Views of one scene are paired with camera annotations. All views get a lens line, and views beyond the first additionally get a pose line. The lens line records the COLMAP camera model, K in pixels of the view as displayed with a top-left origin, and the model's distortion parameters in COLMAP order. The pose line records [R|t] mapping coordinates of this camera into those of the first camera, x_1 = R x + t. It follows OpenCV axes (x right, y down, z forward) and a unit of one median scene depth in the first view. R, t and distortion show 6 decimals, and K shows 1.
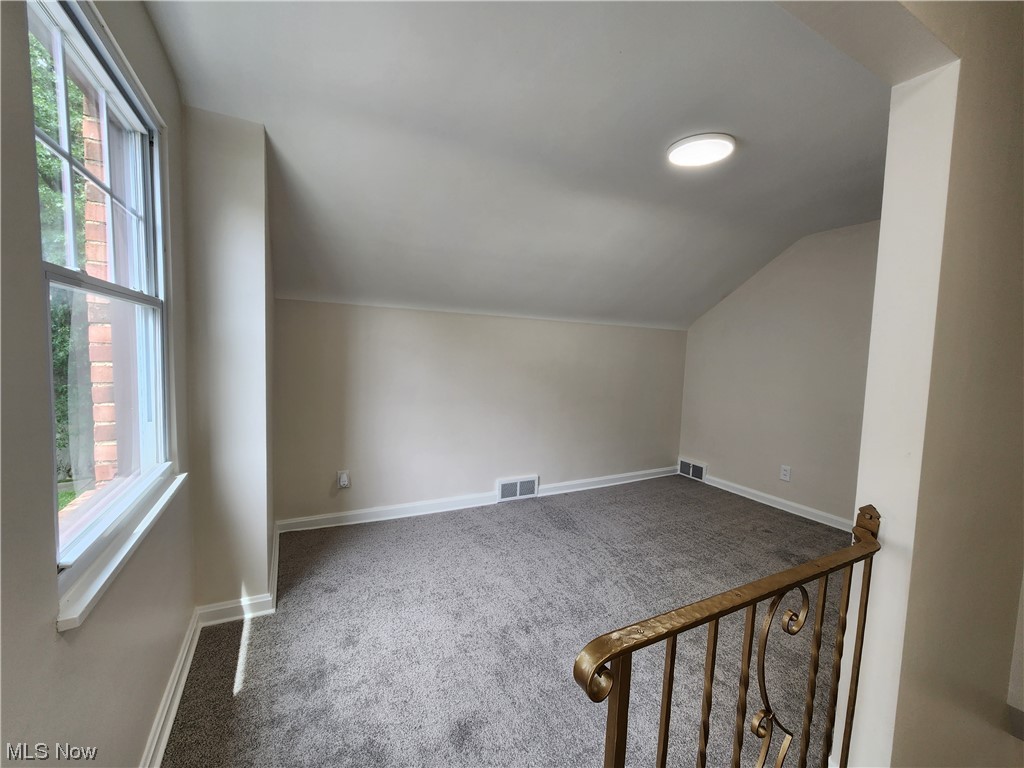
lens RADIAL K [[420.5, 0, 513.7], [0, 420.5, 378.5], [0, 0, 1]] dist [-0.004782, -0.000110]
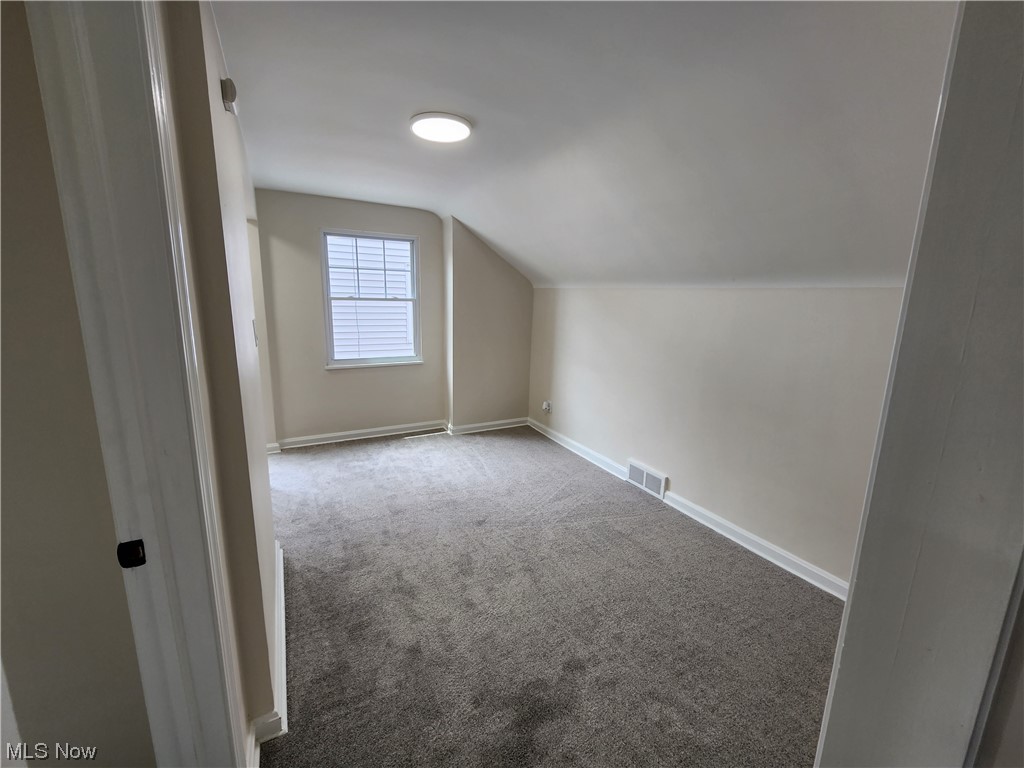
lens RADIAL K [[420.5, 0, 513.7], [0, 420.5, 378.5], [0, 0, 1]] dist [-0.004782, -0.000110]
pose [[0.026328, 0.154911, -0.987577, 0.874507], [-0.102193, 0.983161, 0.151494, -0.059953], [0.994416, 0.096935, 0.041716, 0.665186]]
